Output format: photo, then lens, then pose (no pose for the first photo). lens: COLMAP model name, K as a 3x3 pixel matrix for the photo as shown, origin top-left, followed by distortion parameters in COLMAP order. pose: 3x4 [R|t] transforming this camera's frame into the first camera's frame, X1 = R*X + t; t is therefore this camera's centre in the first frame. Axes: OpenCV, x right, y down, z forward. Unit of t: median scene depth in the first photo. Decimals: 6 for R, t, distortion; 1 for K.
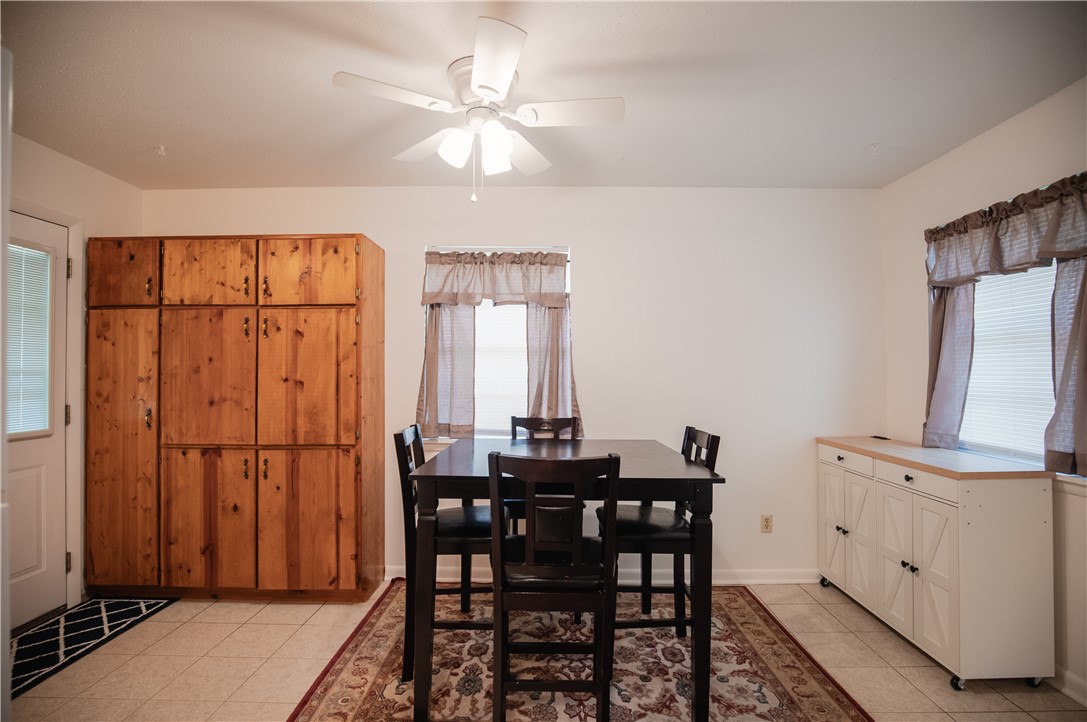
lens RADIAL K [[502.2, 0, 551.8], [0, 502.2, 367.1], [0, 0, 1]] dist [-0.036203, 0.006733]
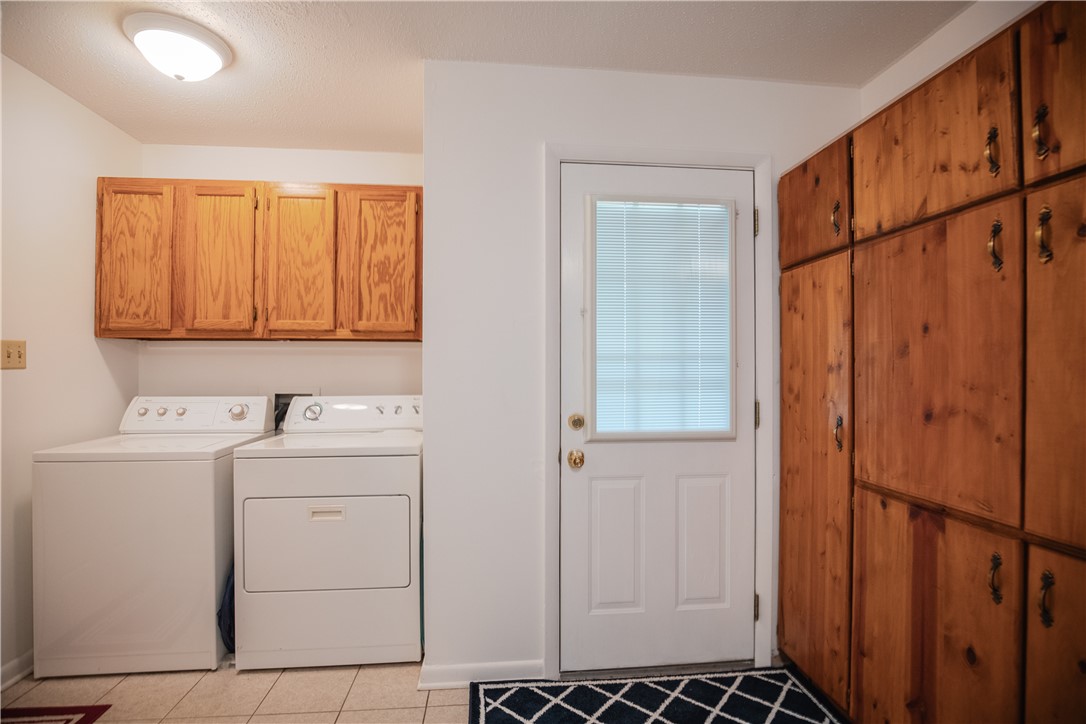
lens RADIAL K [[507.7, 0, 540.9], [0, 507.7, 364.0], [0, 0, 1]] dist [-0.028617, 0.001960]
pose [[0.097693, -0.005729, -0.995200, -0.230803], [0.010599, 0.999933, -0.004716, 0.018570], [0.995160, -0.010088, 0.097747, 0.566911]]
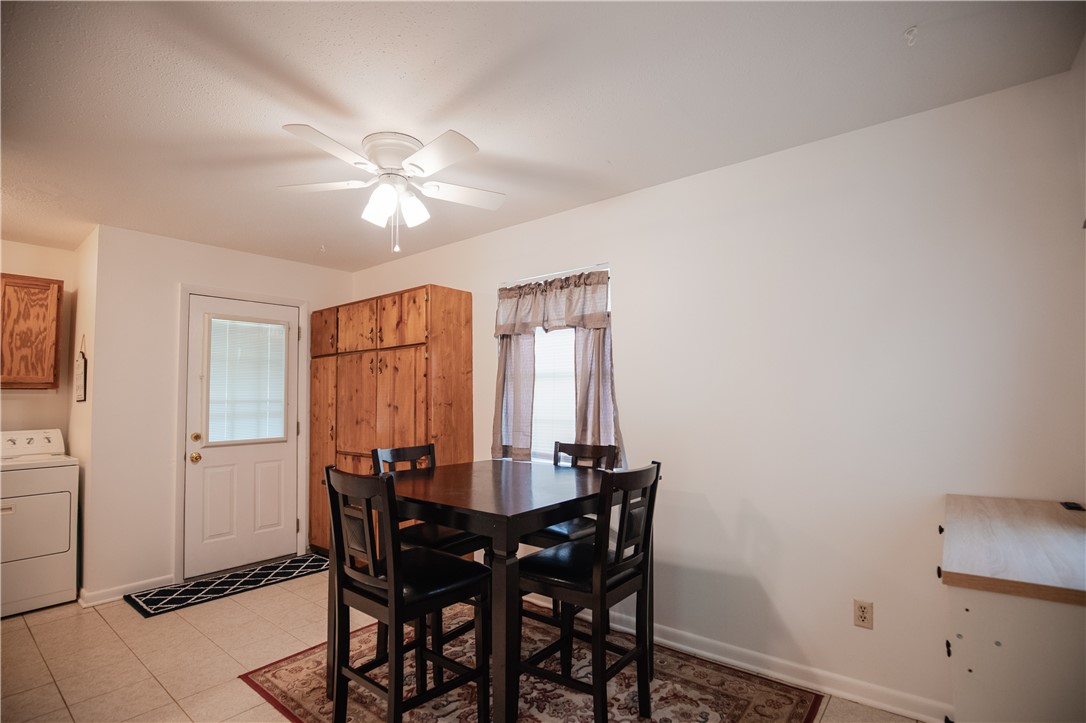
lens RADIAL K [[521.6, 0, 543.6], [0, 521.6, 368.3], [0, 0, 1]] dist [-0.027908, 0.000858]
pose [[0.782918, -0.045672, -0.620446, 0.615810], [0.020700, 0.998662, -0.047391, 0.001711], [0.621780, 0.024260, 0.782816, 0.189897]]
